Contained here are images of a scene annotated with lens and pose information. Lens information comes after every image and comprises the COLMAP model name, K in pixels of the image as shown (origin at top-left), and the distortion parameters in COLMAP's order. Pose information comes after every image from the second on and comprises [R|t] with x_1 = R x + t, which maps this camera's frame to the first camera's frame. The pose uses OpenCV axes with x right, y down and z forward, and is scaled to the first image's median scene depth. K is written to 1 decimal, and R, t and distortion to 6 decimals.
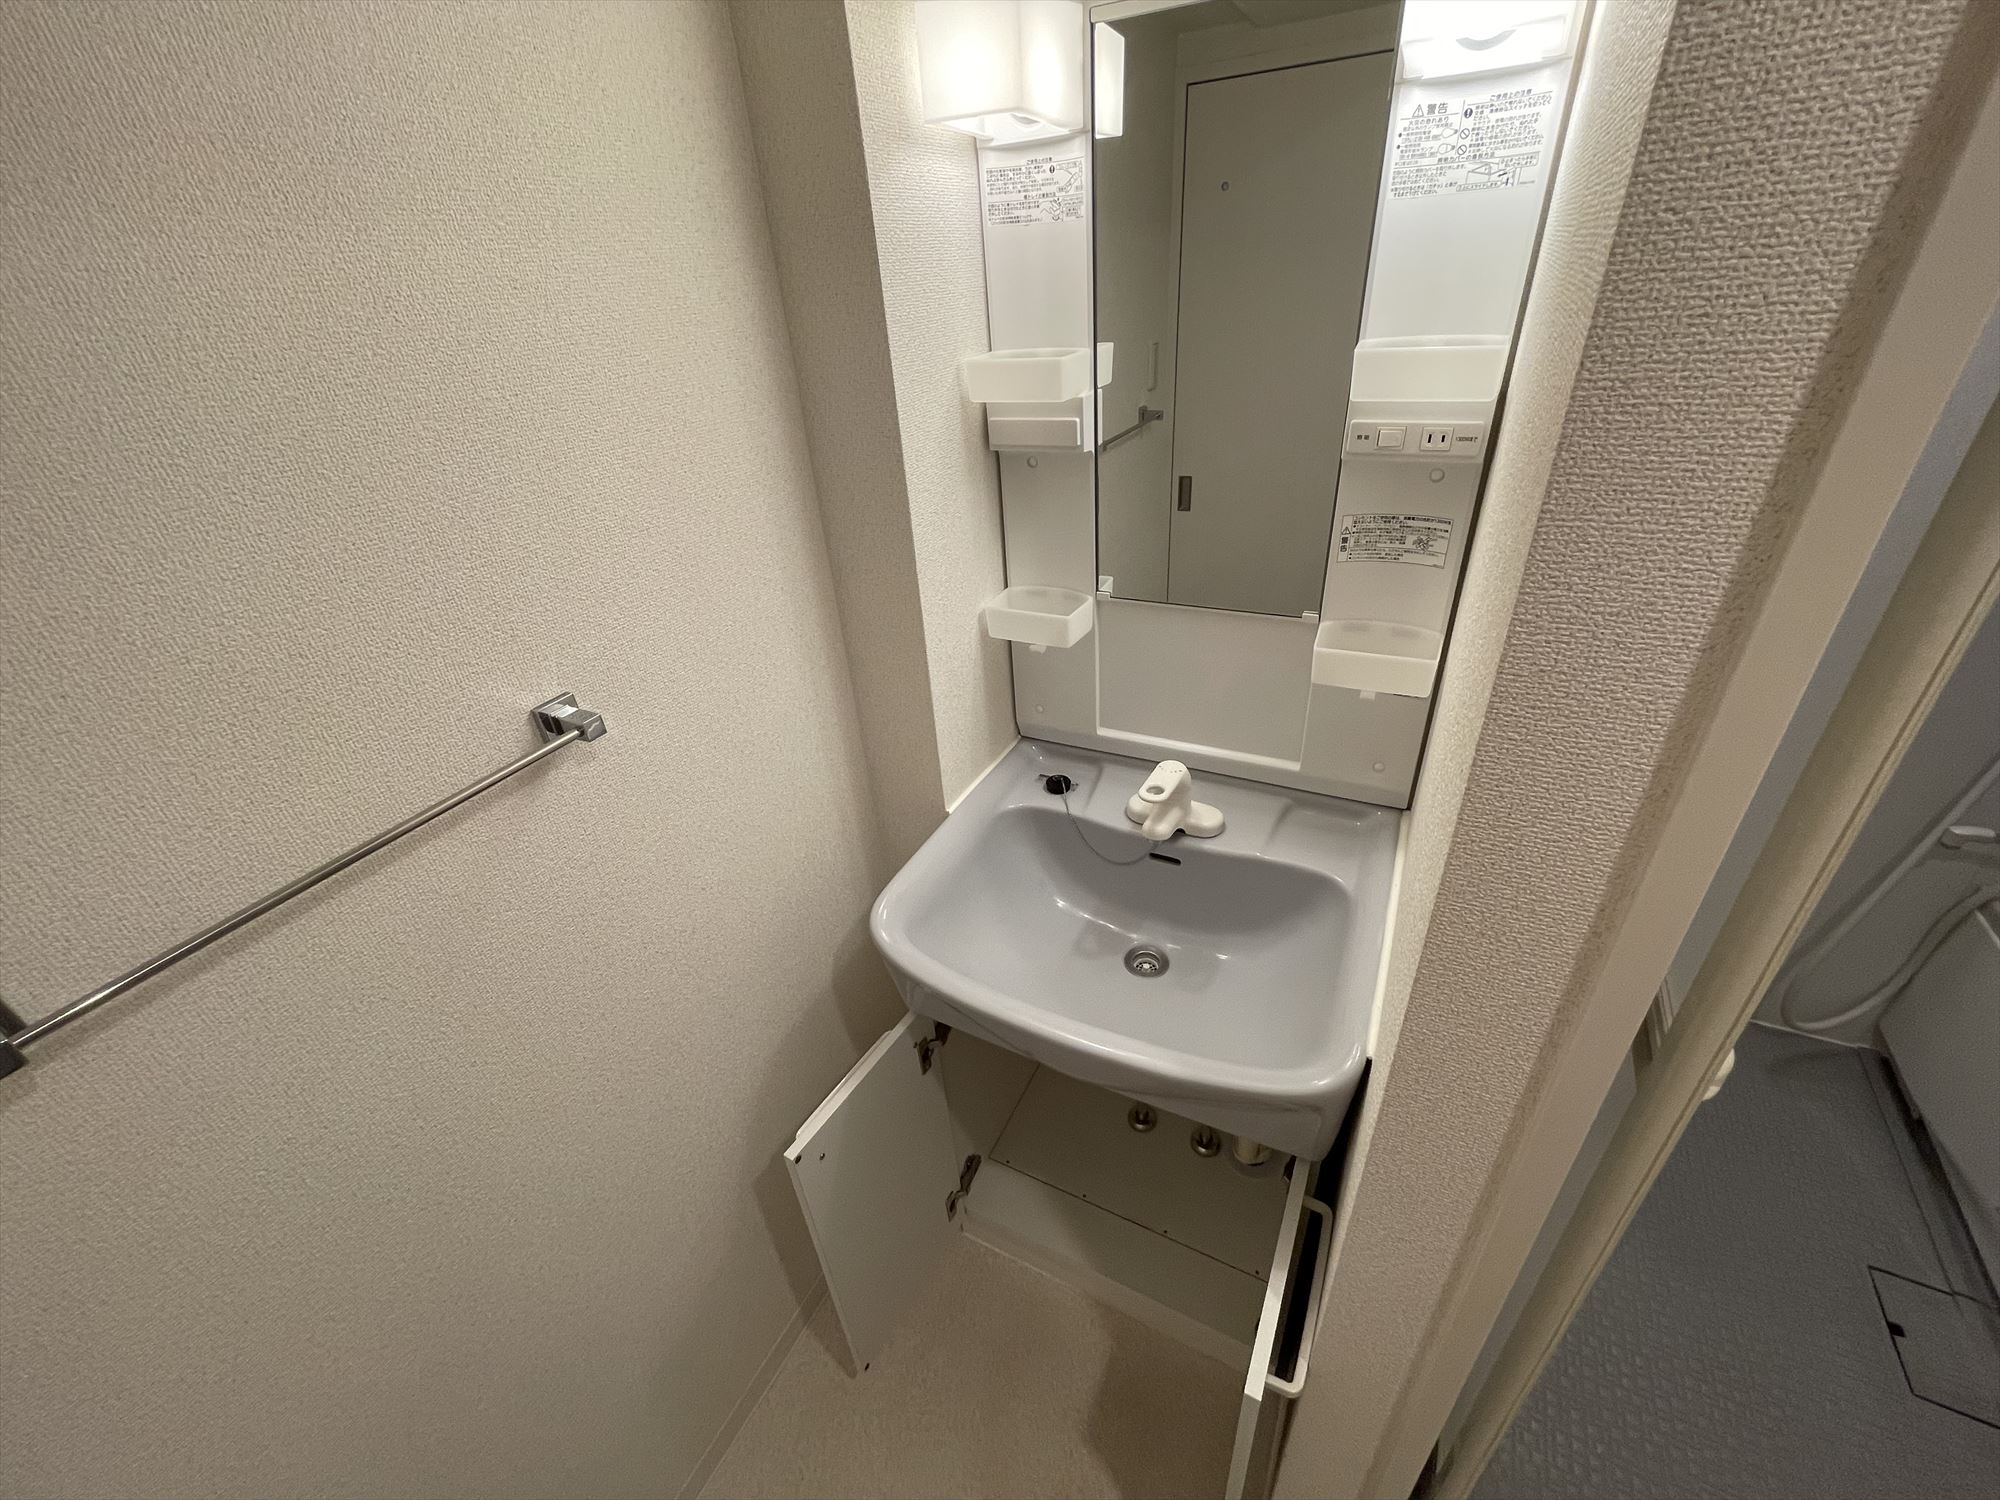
lens RADIAL K [[804.9, 0, 1000.0], [0, 804.9, 750.0], [0, 0, 1]] dist [-0.004097, 0.000894]
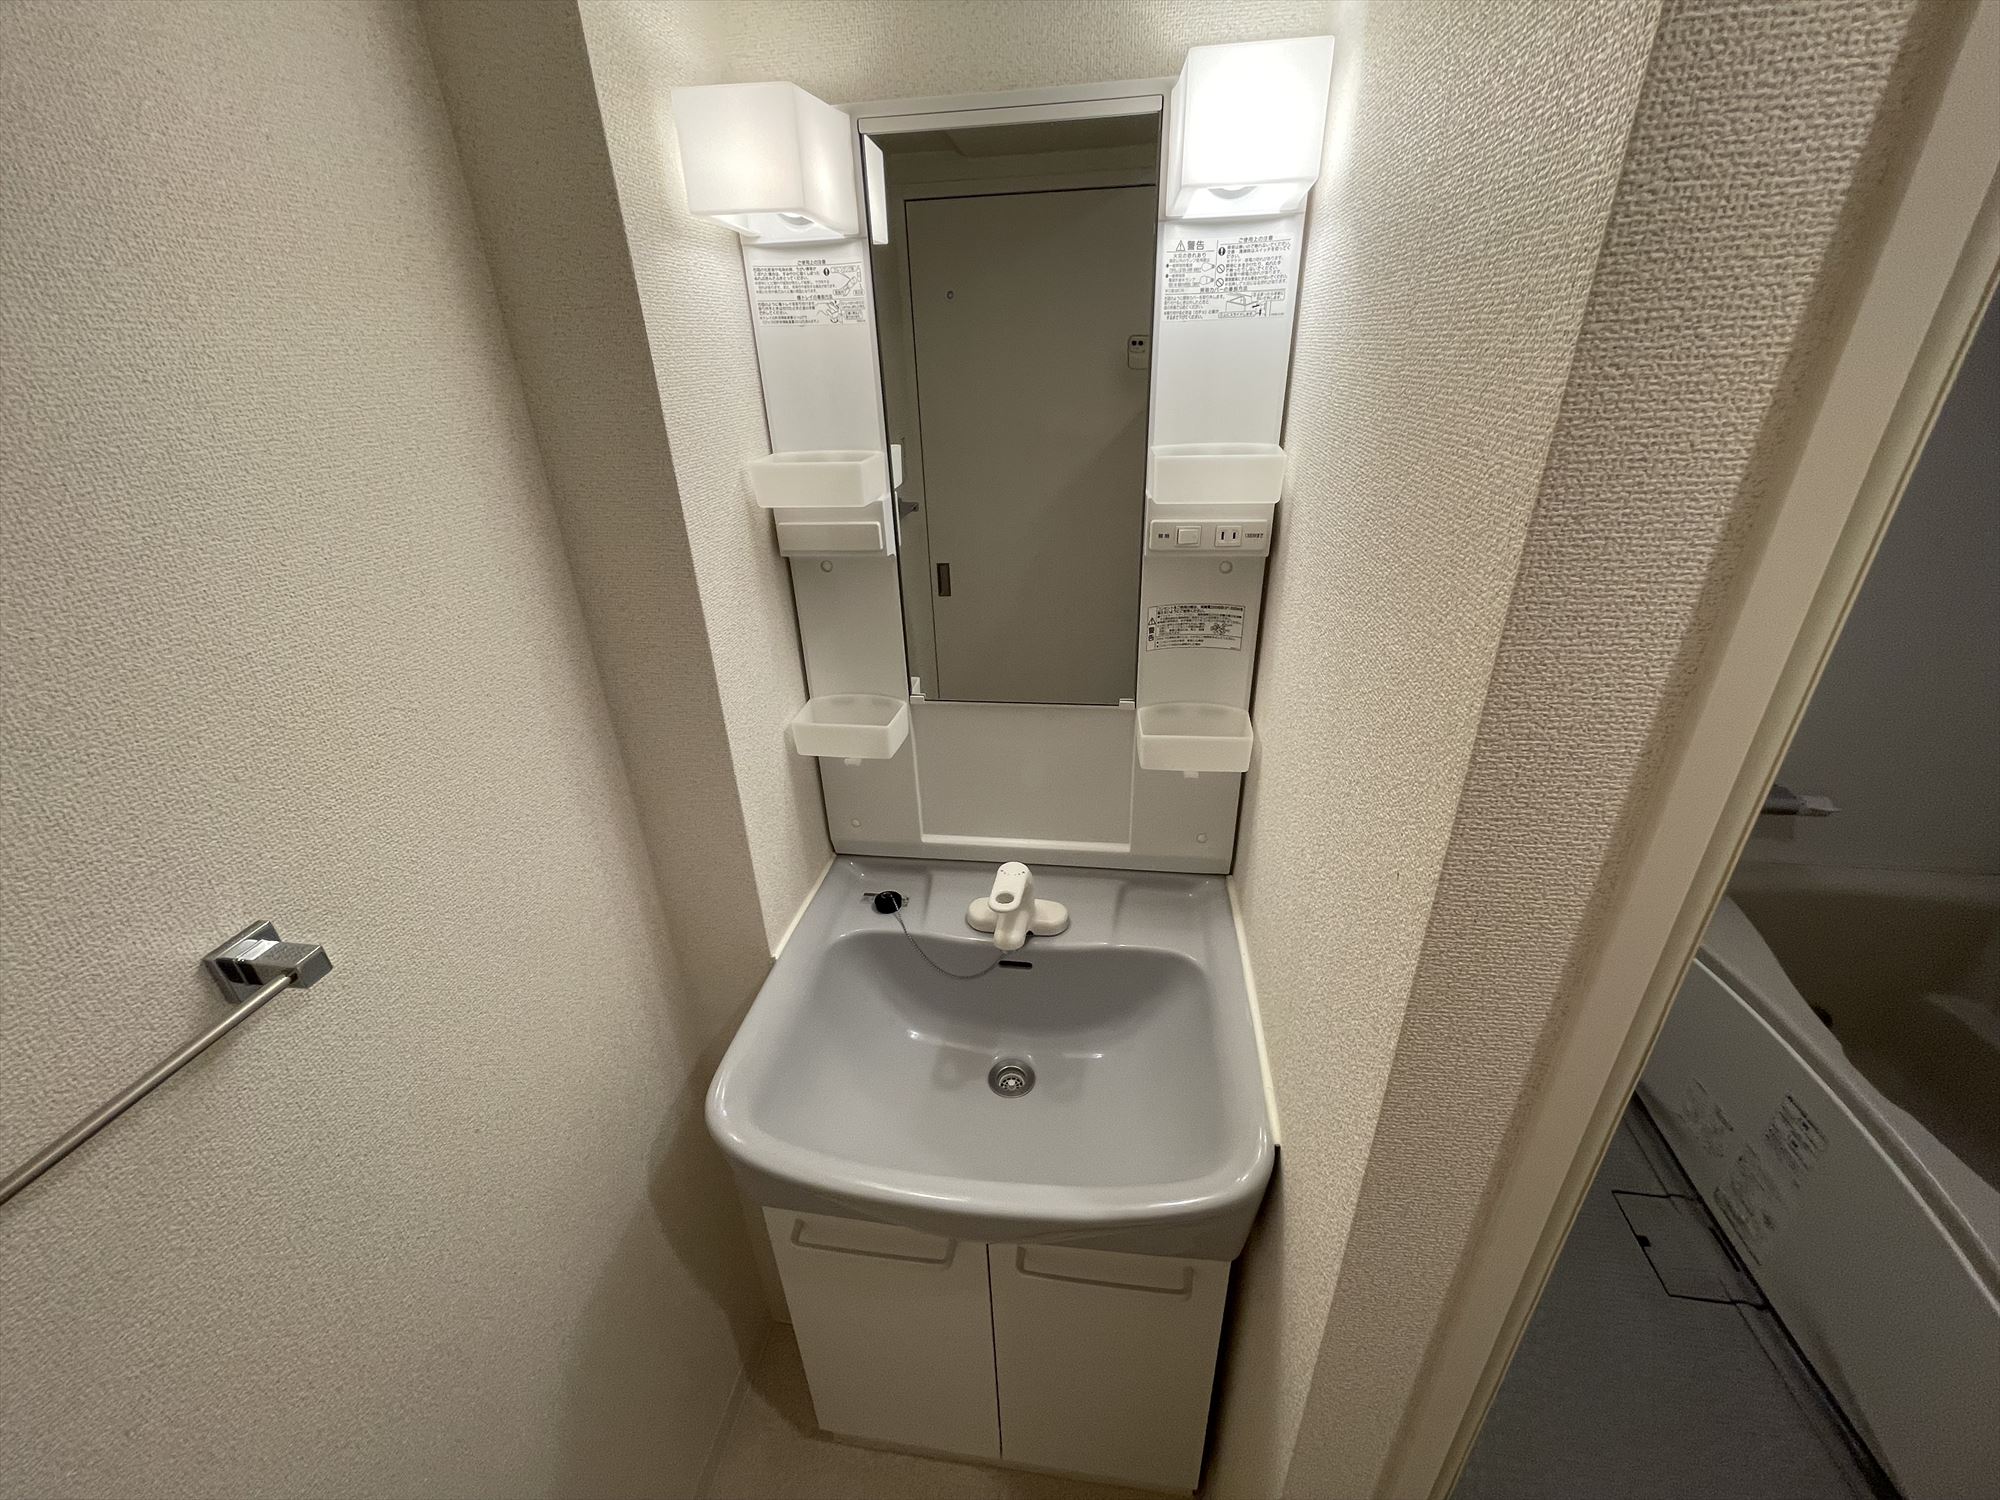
lens RADIAL K [[806.3, 0, 1000.0], [0, 806.3, 750.0], [0, 0, 1]] dist [-0.001748, -0.000937]
pose [[0.945122, -0.111460, 0.307117, -0.180206], [0.138759, 0.987957, -0.068467, -0.123482], [-0.295787, 0.107325, 0.949206, 0.167205]]
